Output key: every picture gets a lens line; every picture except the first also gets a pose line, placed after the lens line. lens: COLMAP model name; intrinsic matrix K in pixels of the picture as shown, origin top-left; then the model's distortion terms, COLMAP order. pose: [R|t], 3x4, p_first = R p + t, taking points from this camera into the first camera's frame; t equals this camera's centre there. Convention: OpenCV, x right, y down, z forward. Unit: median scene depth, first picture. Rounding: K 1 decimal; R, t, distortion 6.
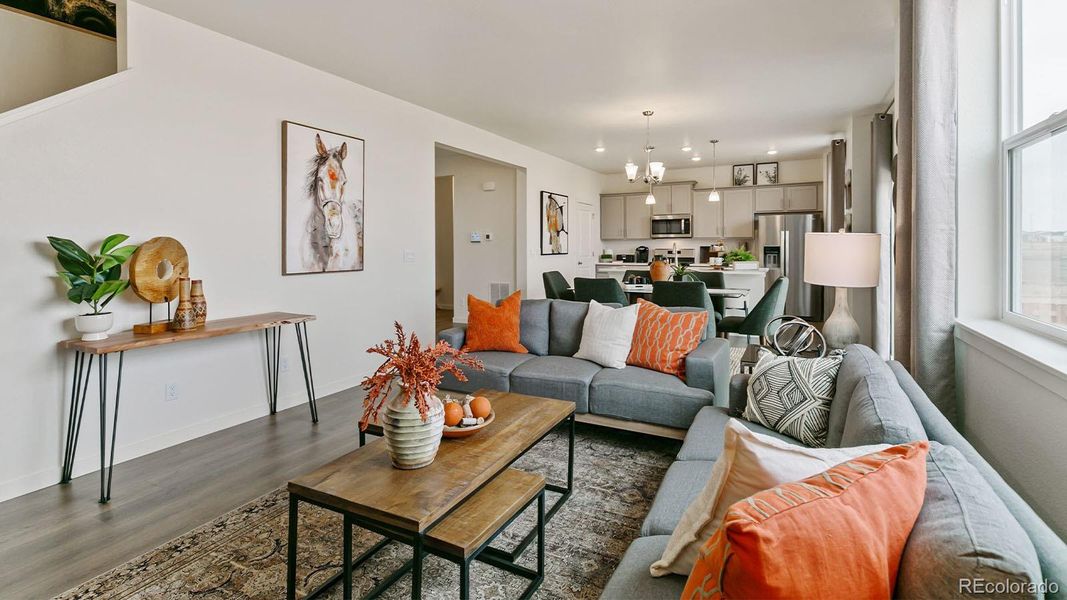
lens RADIAL K [[500.7, 0, 532.1], [0, 500.7, 258.0], [0, 0, 1]] dist [0.002931, -0.001510]
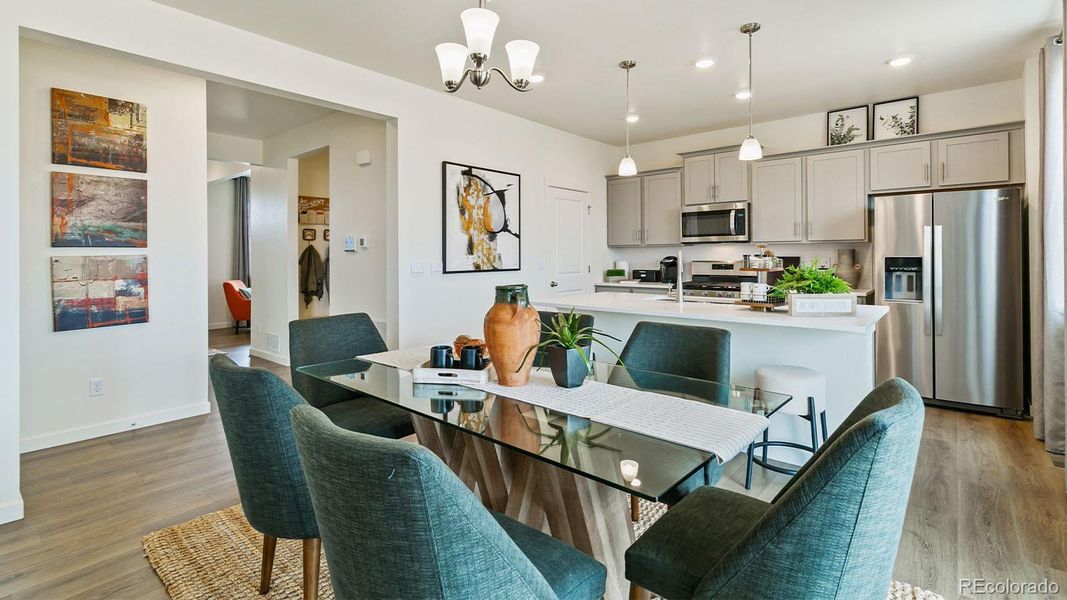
lens RADIAL K [[500.7, 0, 532.6], [0, 500.7, 263.9], [0, 0, 1]] dist [0.002931, -0.001510]
pose [[0.975980, 0.000771, -0.217859, 0.215746], [-0.002241, 0.999976, -0.006503, -0.011713], [0.217849, 0.006835, 0.975959, 0.410623]]
